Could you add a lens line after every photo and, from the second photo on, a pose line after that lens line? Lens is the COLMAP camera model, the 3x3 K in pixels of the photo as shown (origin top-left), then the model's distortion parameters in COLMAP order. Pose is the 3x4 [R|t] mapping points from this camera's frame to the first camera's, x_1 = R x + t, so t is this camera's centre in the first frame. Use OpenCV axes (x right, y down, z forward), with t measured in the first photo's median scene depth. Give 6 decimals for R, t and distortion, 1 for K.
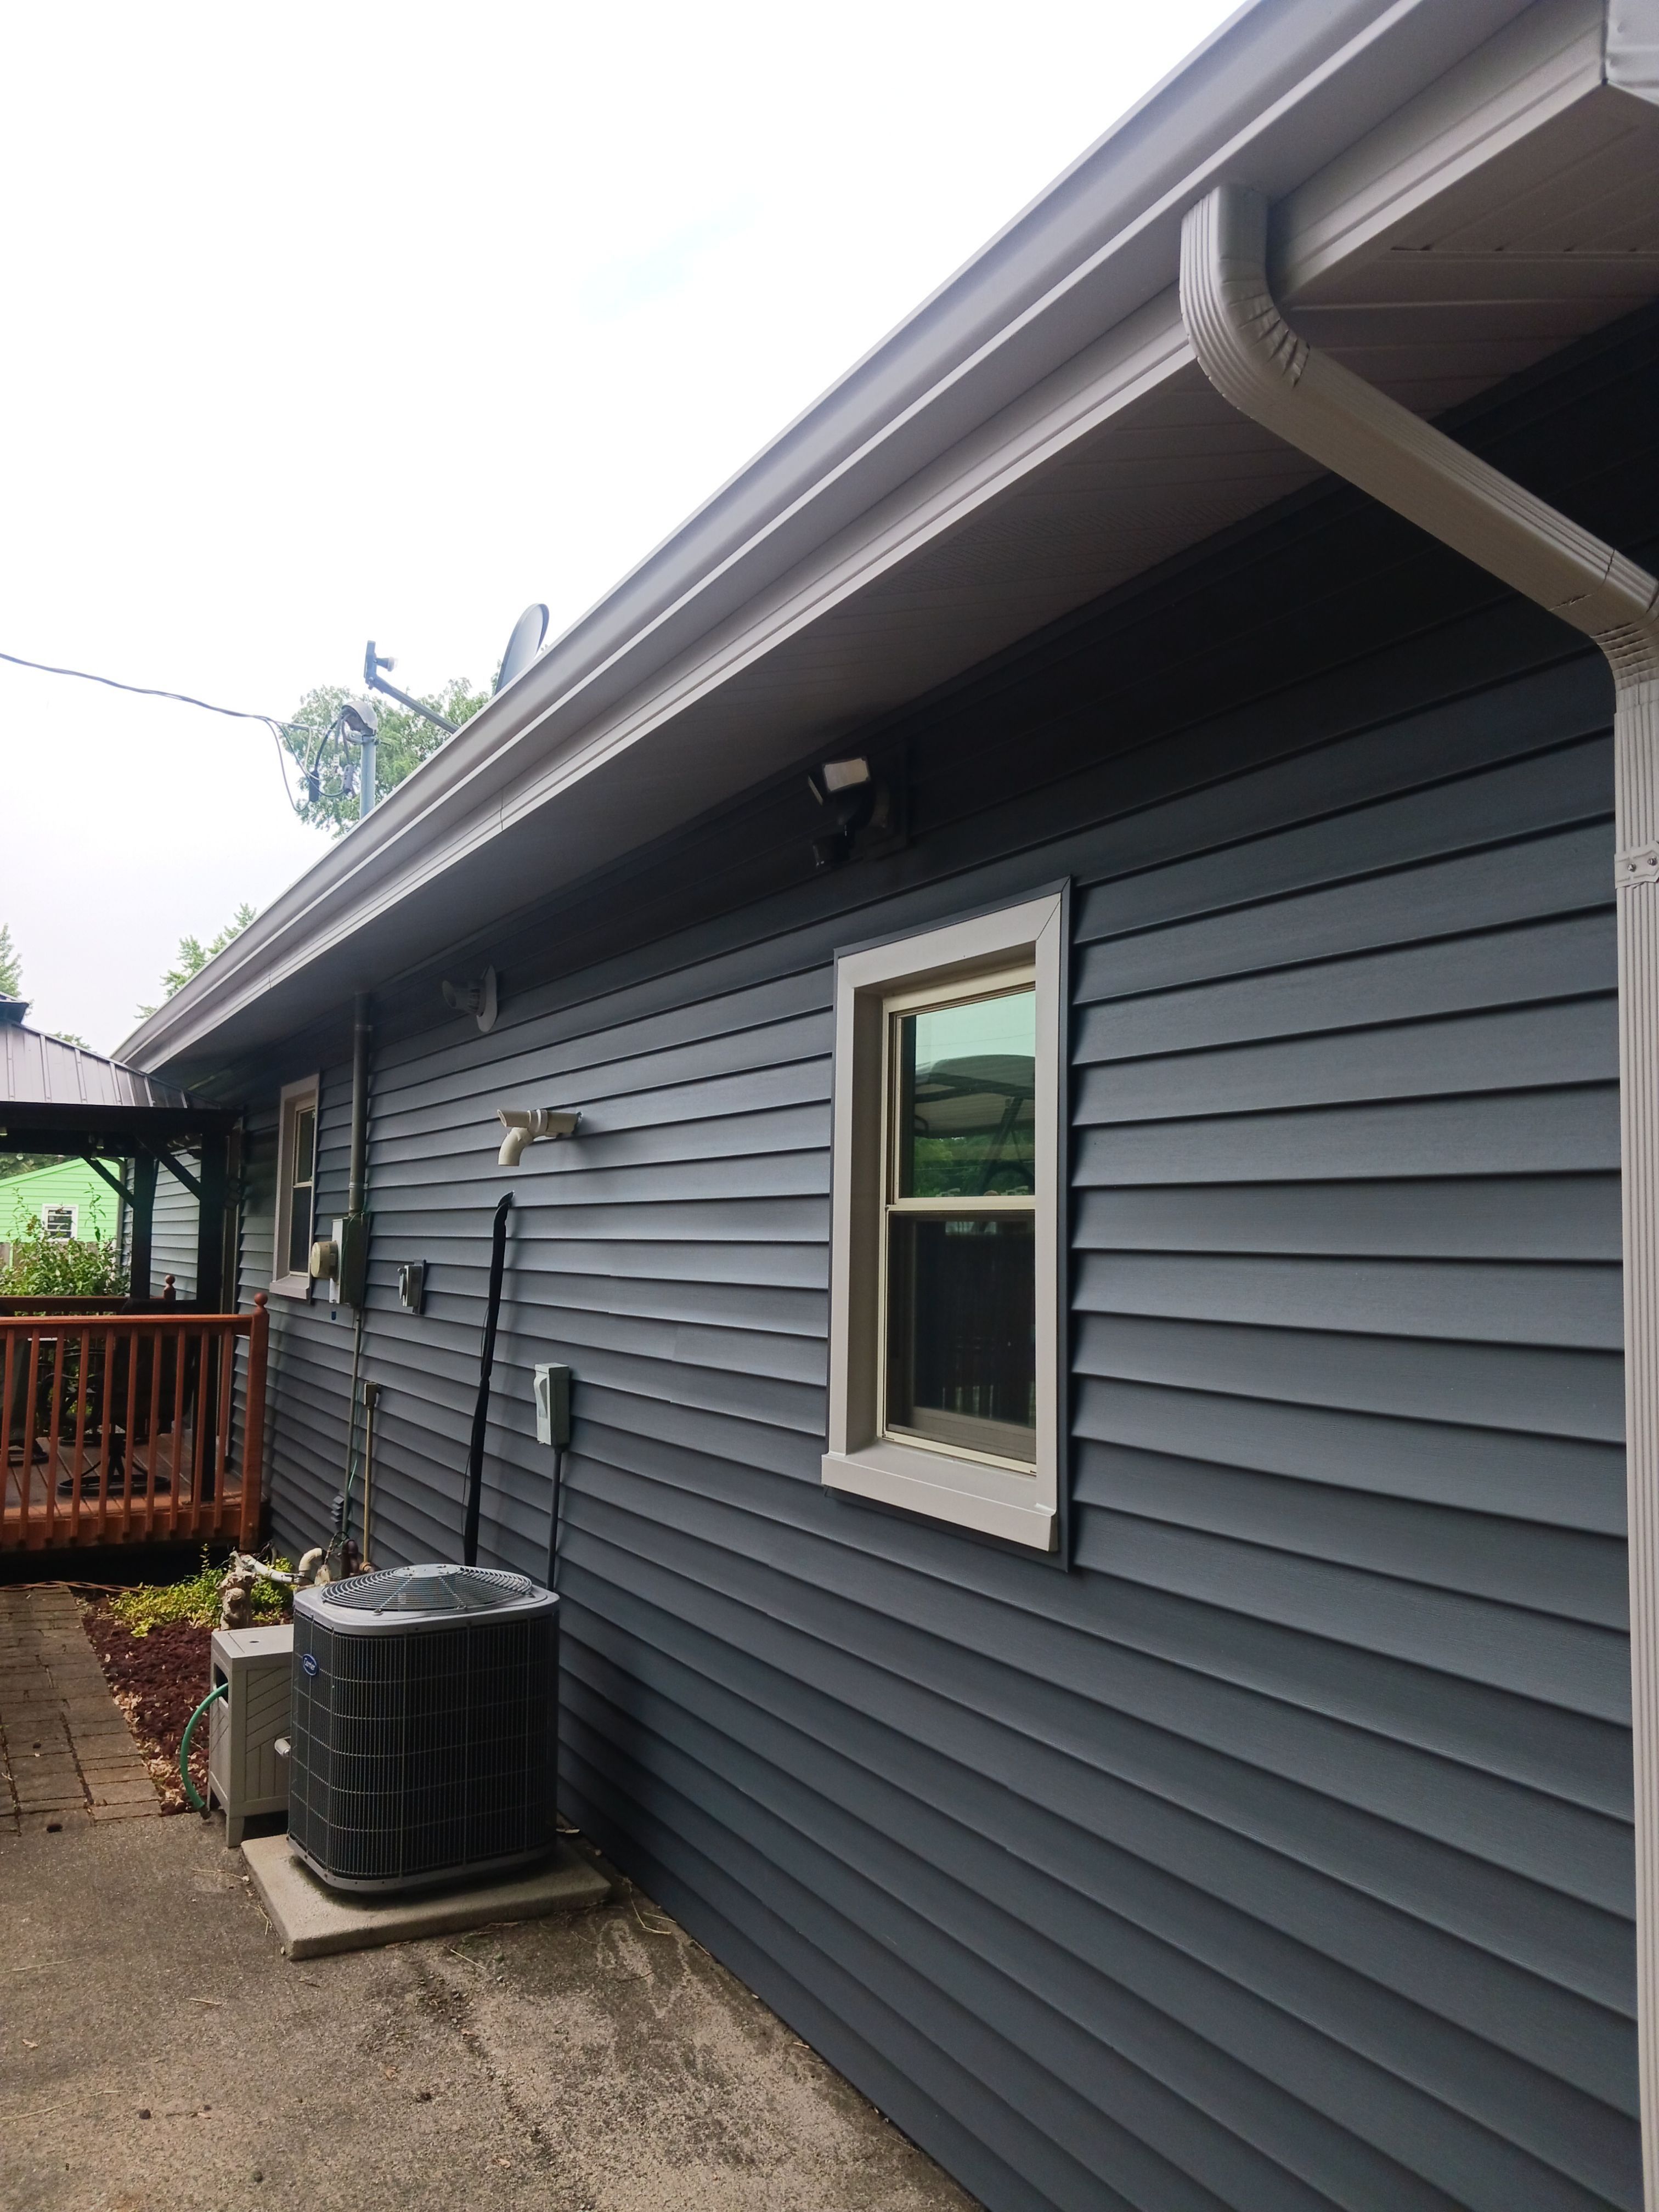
lens RADIAL K [[1784.5, 0, 815.6], [0, 1784.5, 1141.7], [0, 0, 1]] dist [0.012673, -0.054046]
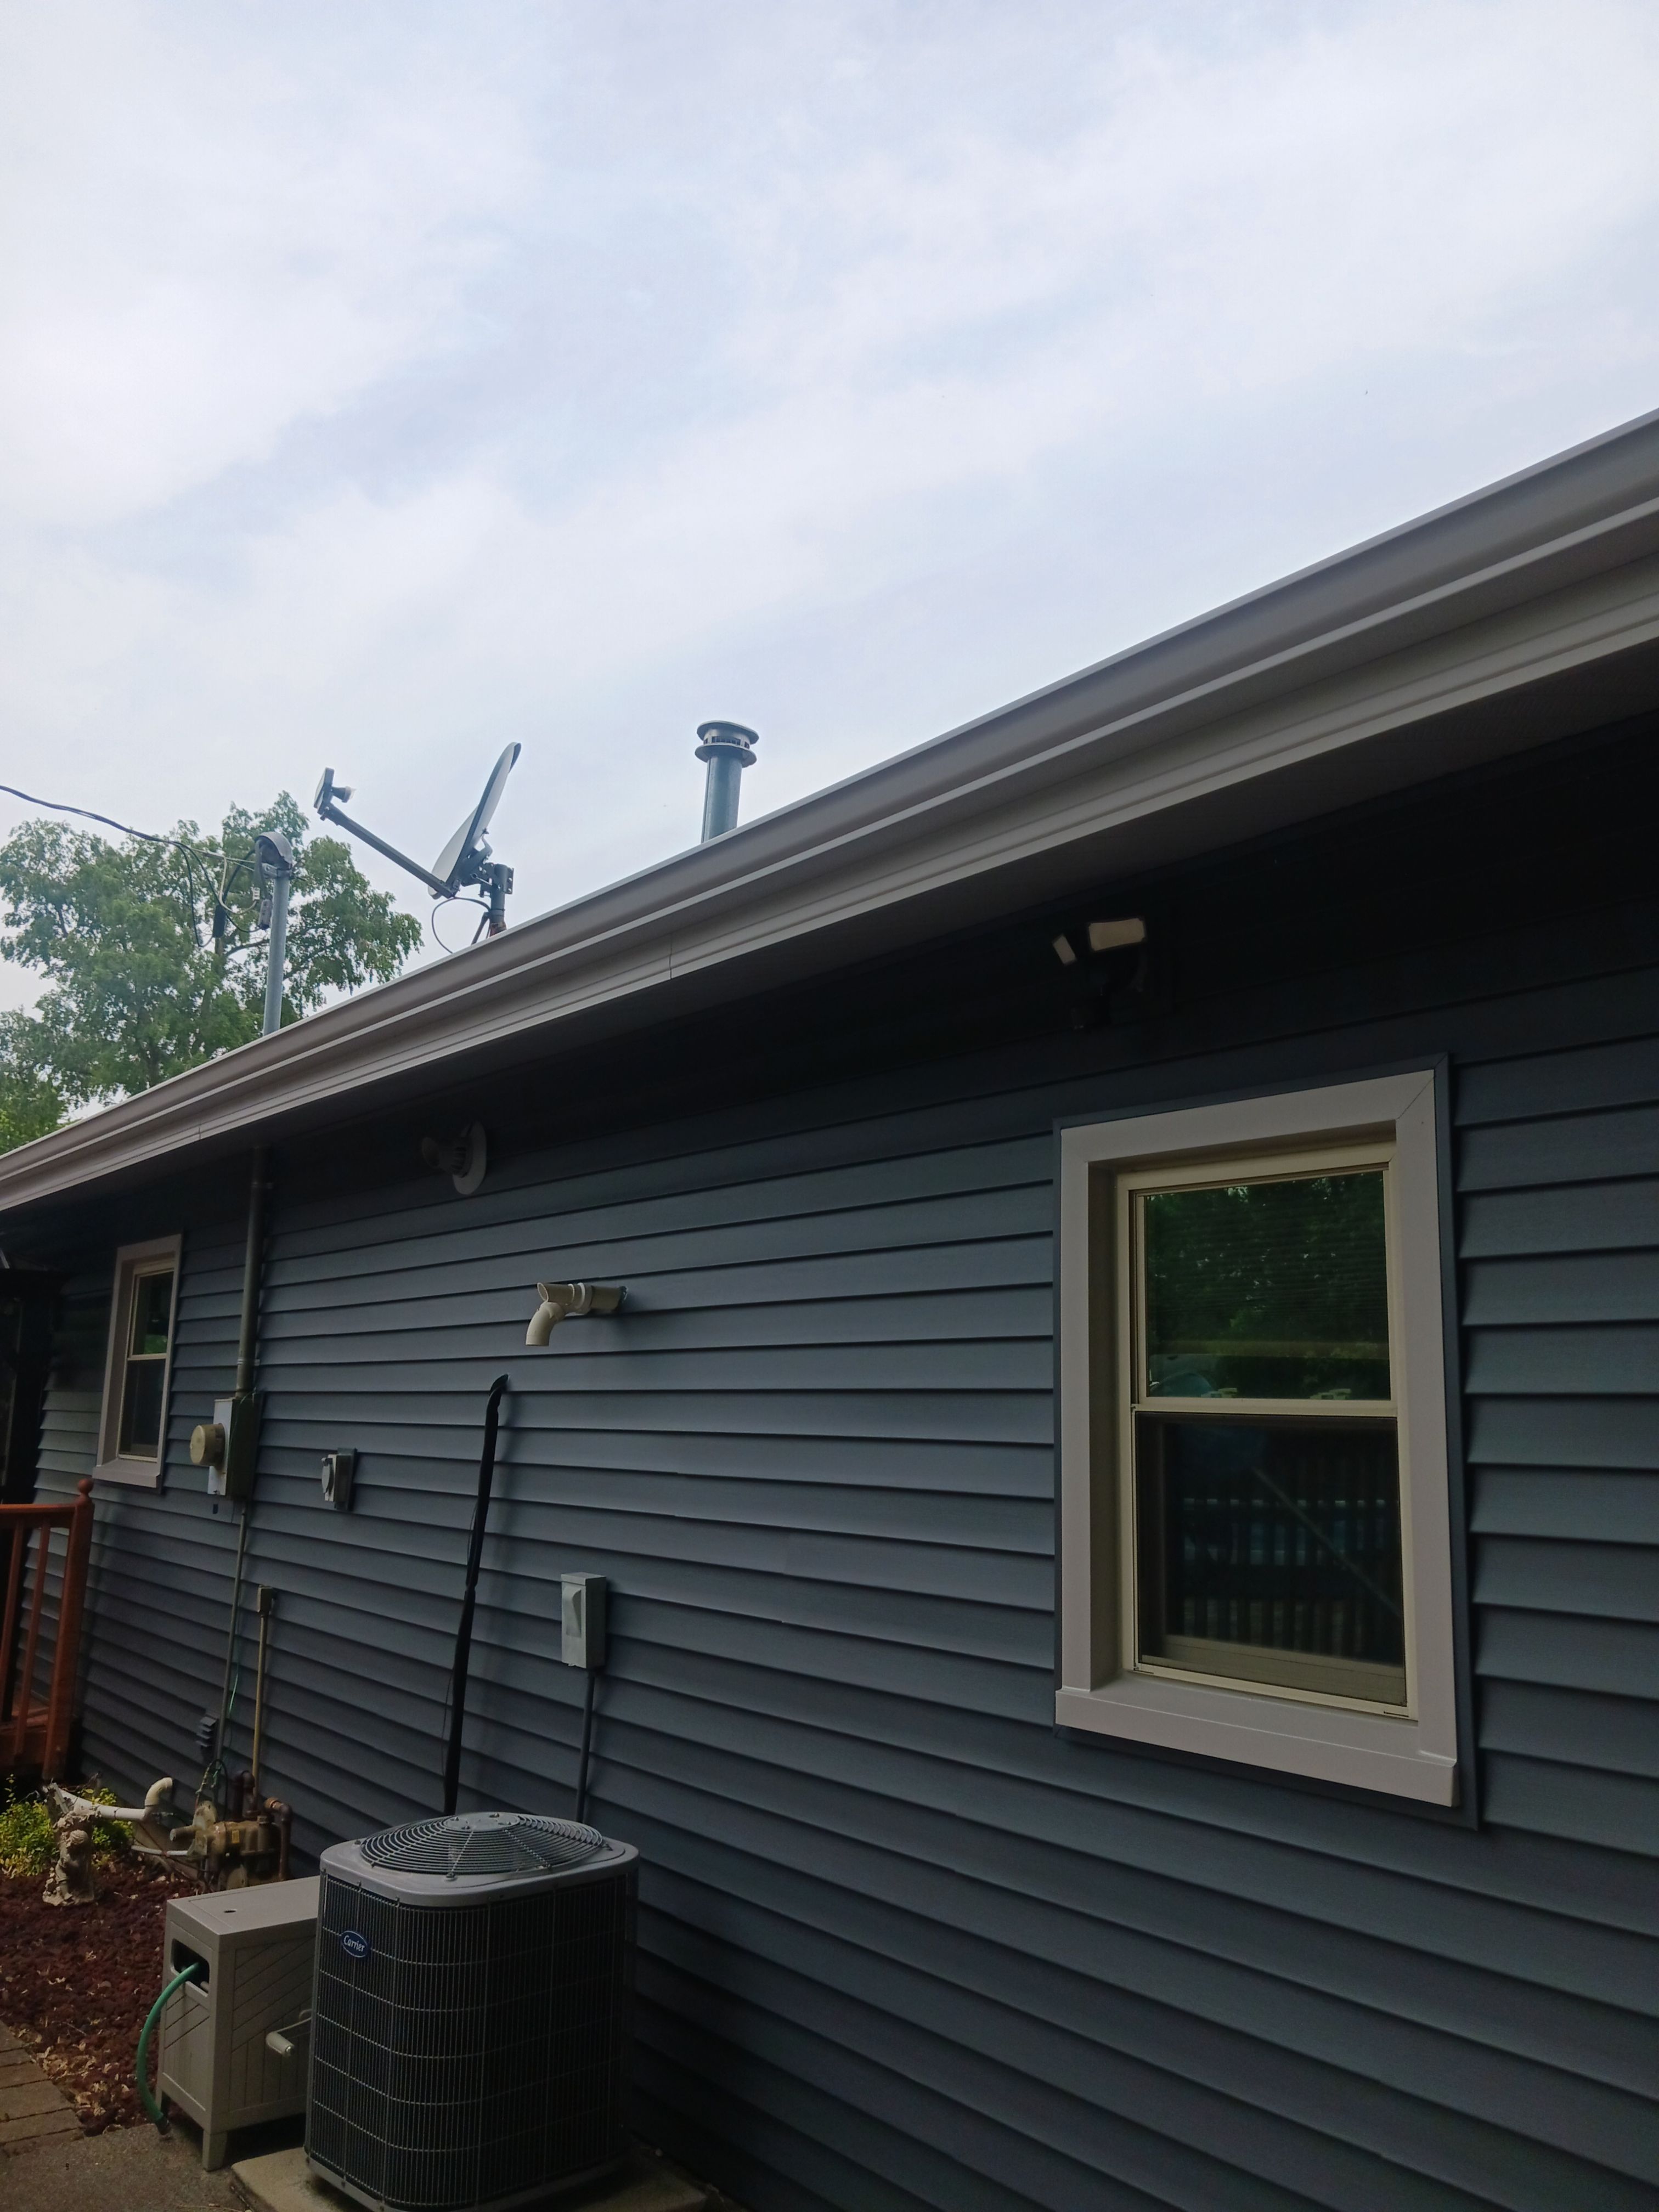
lens RADIAL K [[1784.5, 0, 748.0], [0, 1784.5, 1116.6], [0, 0, 1]] dist [0.012673, -0.054046]
pose [[0.985807, 0.033597, 0.164484, -0.330967], [-0.015804, 0.993991, -0.108313, -0.008700], [-0.167135, 0.104176, 0.980415, 0.139137]]
